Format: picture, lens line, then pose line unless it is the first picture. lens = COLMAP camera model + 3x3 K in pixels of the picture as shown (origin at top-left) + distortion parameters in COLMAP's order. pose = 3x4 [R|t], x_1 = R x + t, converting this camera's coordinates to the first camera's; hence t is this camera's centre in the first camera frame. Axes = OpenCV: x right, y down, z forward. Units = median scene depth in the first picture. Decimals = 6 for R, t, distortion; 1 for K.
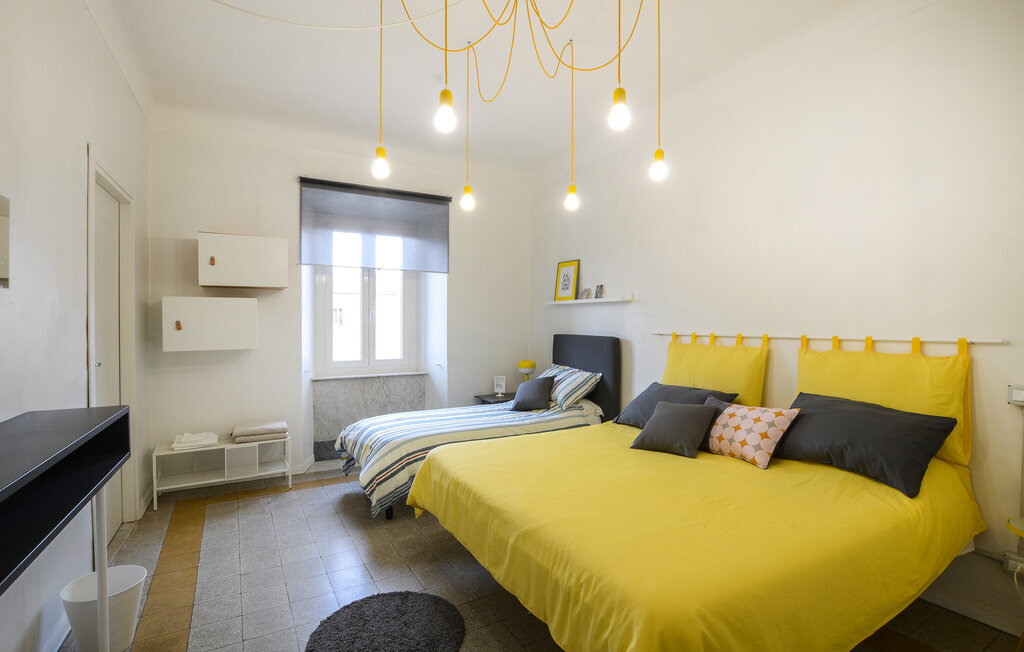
lens RADIAL K [[483.6, 0, 495.6], [0, 483.6, 325.7], [0, 0, 1]] dist [-0.032873, -0.000640]
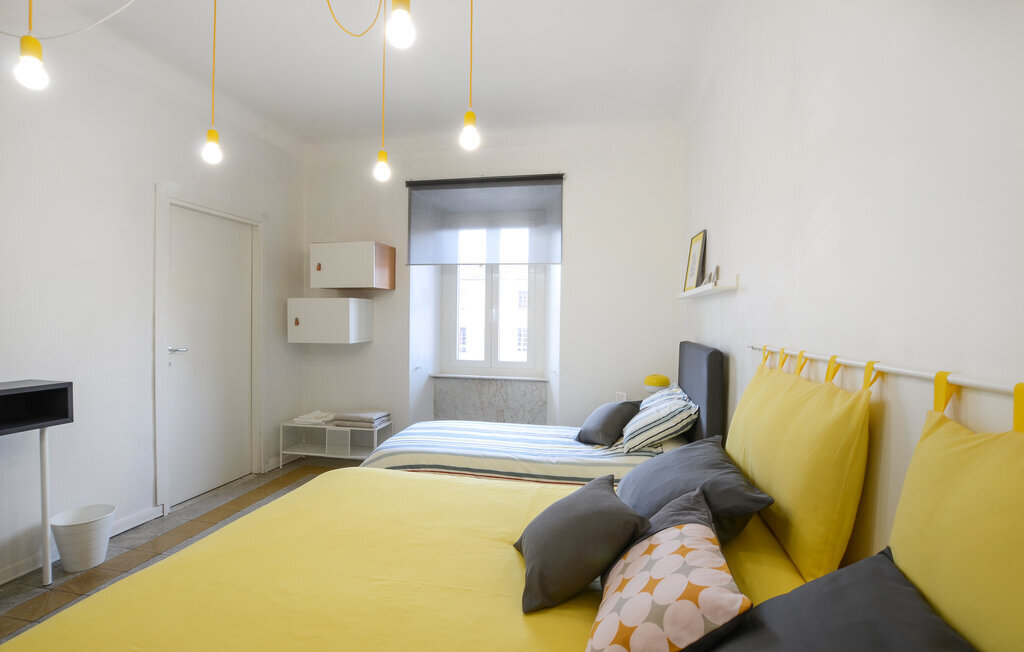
lens RADIAL K [[458.4, 0, 513.7], [0, 458.4, 327.1], [0, 0, 1]] dist [-0.039845, 0.007138]
pose [[0.755658, 0.018511, -0.654705, 0.392058], [-0.016493, 0.999821, 0.009232, -0.004695], [0.654759, 0.003822, 0.755828, 0.371357]]
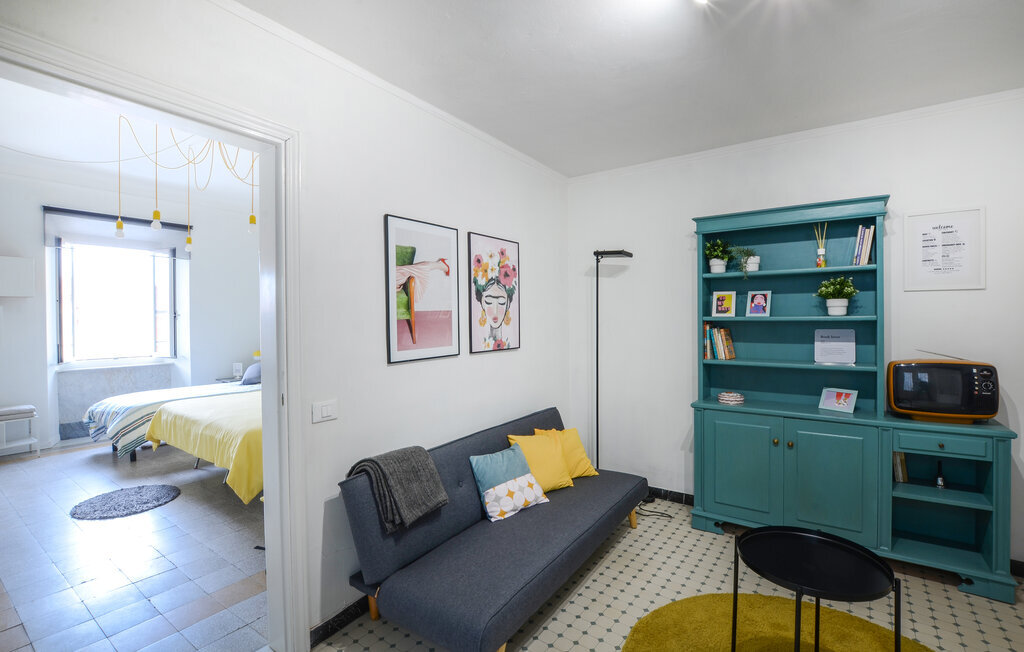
lens RADIAL K [[458.4, 0, 504.1], [0, 458.4, 327.3], [0, 0, 1]] dist [-0.039845, 0.007138]
pose [[0.897422, -0.012830, 0.440987, 0.135031], [0.010120, 0.999913, 0.008497, 0.002436], [-0.441057, -0.003163, 0.897474, -0.485599]]
